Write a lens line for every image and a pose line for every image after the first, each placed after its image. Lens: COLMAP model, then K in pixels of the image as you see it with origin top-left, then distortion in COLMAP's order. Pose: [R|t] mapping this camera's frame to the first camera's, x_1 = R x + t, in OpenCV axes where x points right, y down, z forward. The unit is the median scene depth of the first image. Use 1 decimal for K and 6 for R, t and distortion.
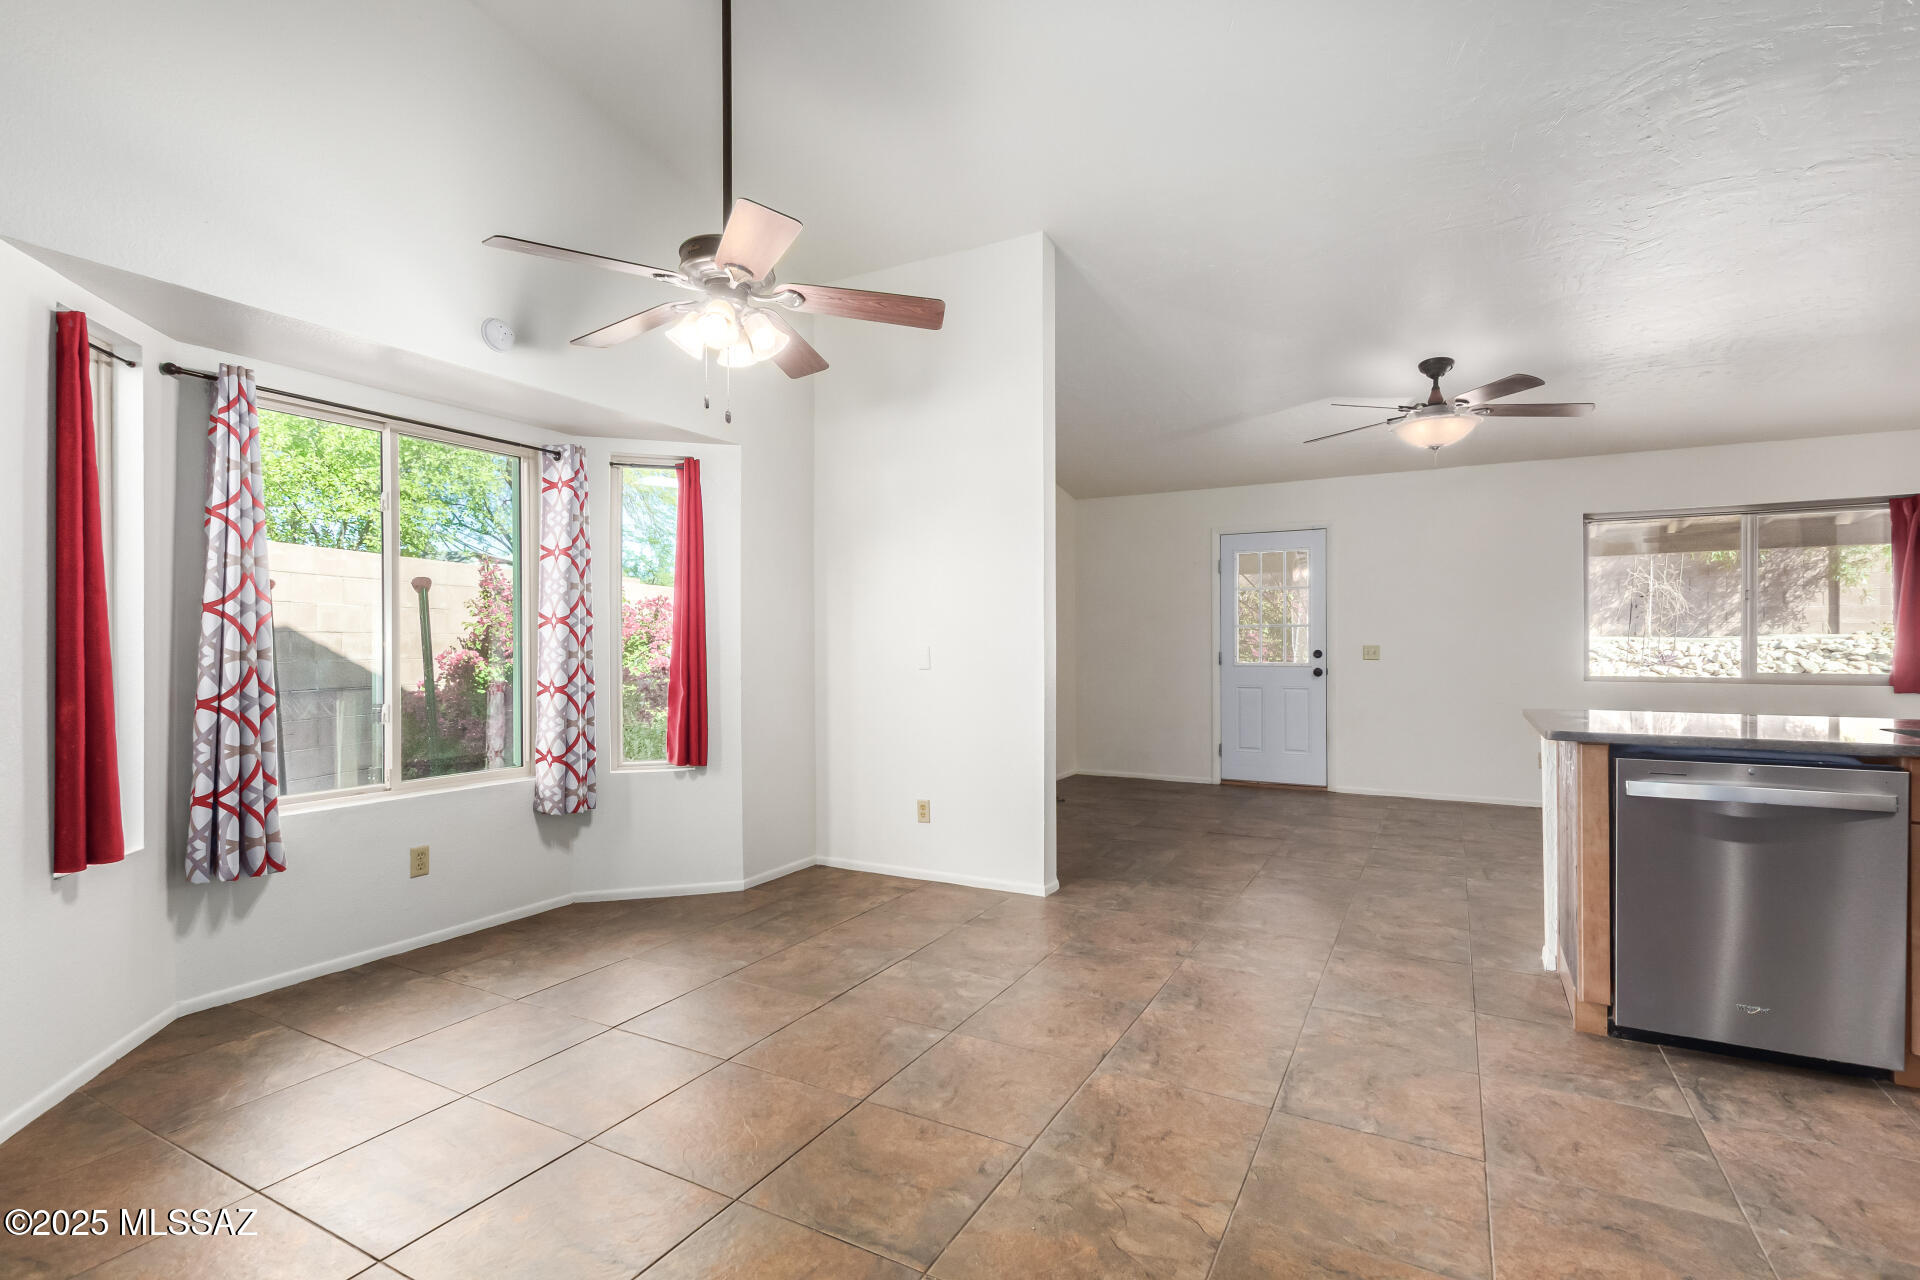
lens RADIAL K [[878.6, 0, 966.6], [0, 878.6, 650.5], [0, 0, 1]] dist [0.007190, -0.003619]
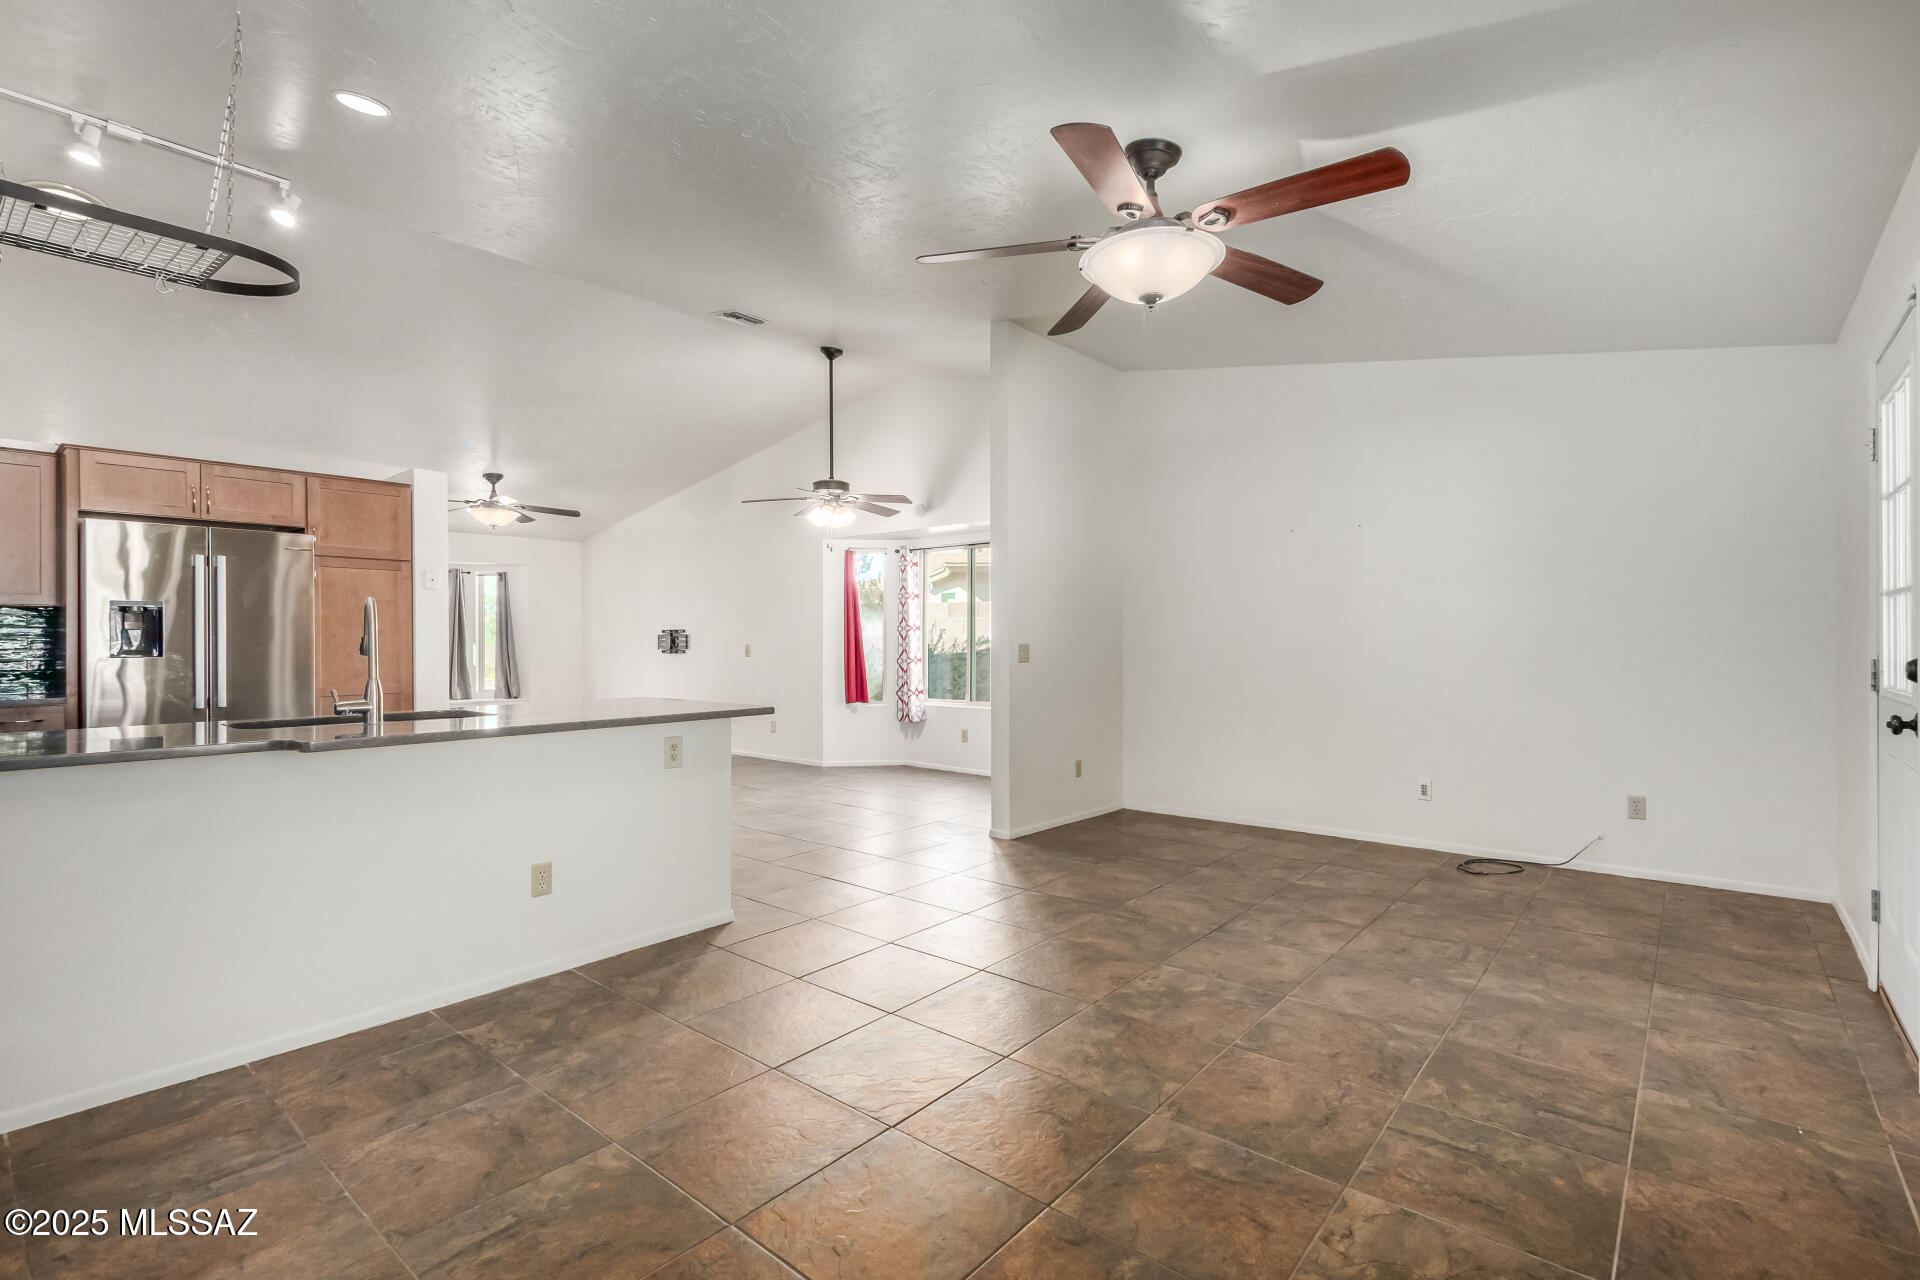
lens RADIAL K [[878.6, 0, 964.1], [0, 878.6, 642.2], [0, 0, 1]] dist [0.007190, -0.003619]
pose [[-0.194270, 0.005174, -0.980934, 1.616425], [-0.000841, 0.999985, 0.005441, -0.016039], [0.980948, 0.001882, -0.194263, 1.433068]]
